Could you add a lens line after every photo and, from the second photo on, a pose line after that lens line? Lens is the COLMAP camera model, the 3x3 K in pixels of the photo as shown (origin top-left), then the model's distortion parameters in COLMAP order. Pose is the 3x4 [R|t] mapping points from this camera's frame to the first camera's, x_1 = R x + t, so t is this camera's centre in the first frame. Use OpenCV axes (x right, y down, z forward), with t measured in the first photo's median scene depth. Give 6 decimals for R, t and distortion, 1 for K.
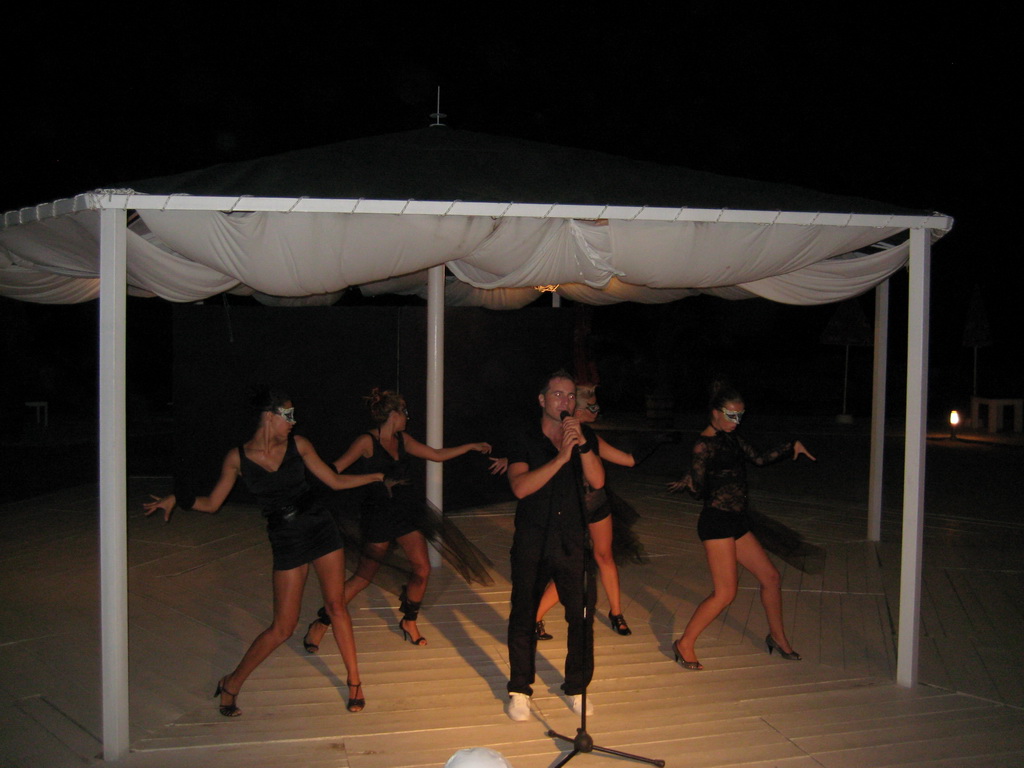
lens RADIAL K [[1062.7, 0, 502.1], [0, 1062.7, 380.0], [0, 0, 1]] dist [-0.151138, 0.187847]
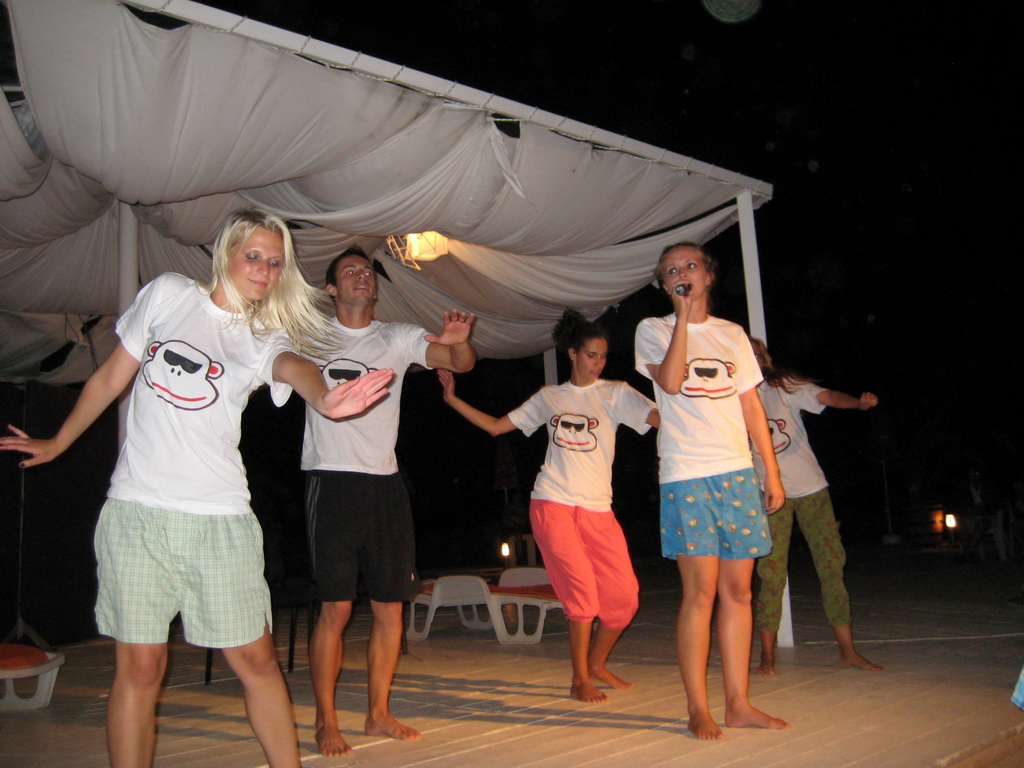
lens RADIAL K [[1062.7, 0, 502.1], [0, 1062.7, 380.0], [0, 0, 1]] dist [-0.151138, 0.187847]
pose [[0.859981, 0.015613, 0.510086, -0.350017], [0.091390, 0.978662, -0.184034, 0.210619], [-0.502076, 0.204882, 0.840204, 0.266257]]
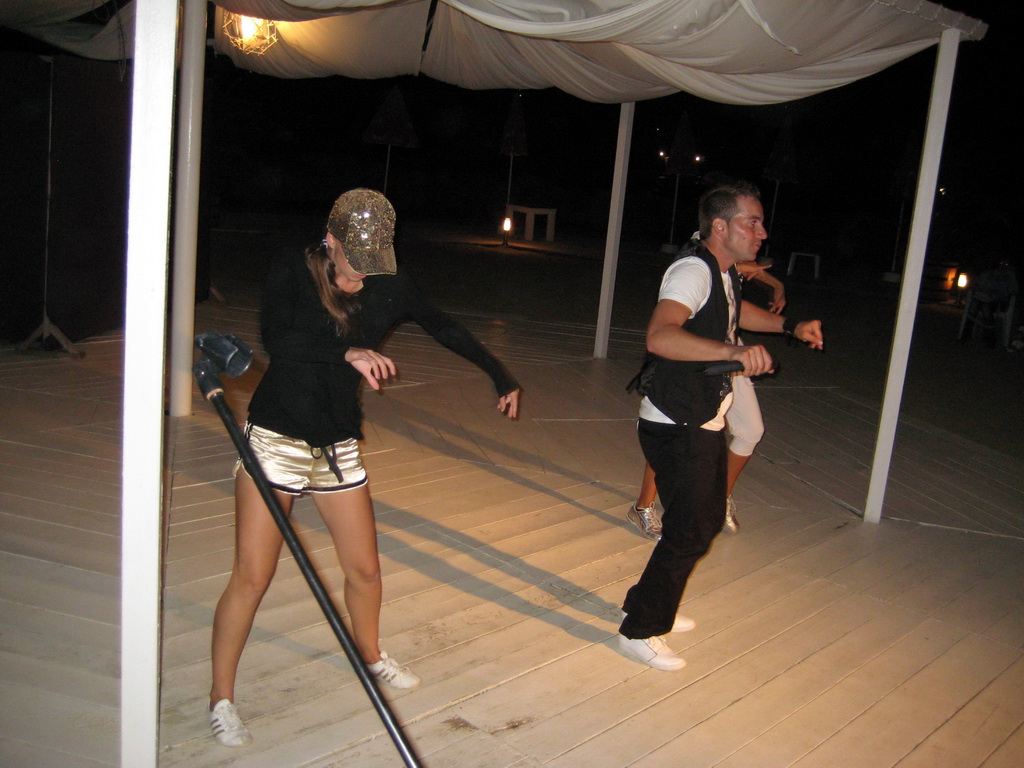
lens RADIAL K [[1062.7, 0, 502.1], [0, 1062.7, 380.0], [0, 0, 1]] dist [-0.151138, 0.187847]
pose [[0.841128, -0.049223, 0.538592, -0.424895], [-0.054493, 0.983069, 0.174947, 0.015308], [-0.538084, -0.176503, 0.824204, 0.418161]]
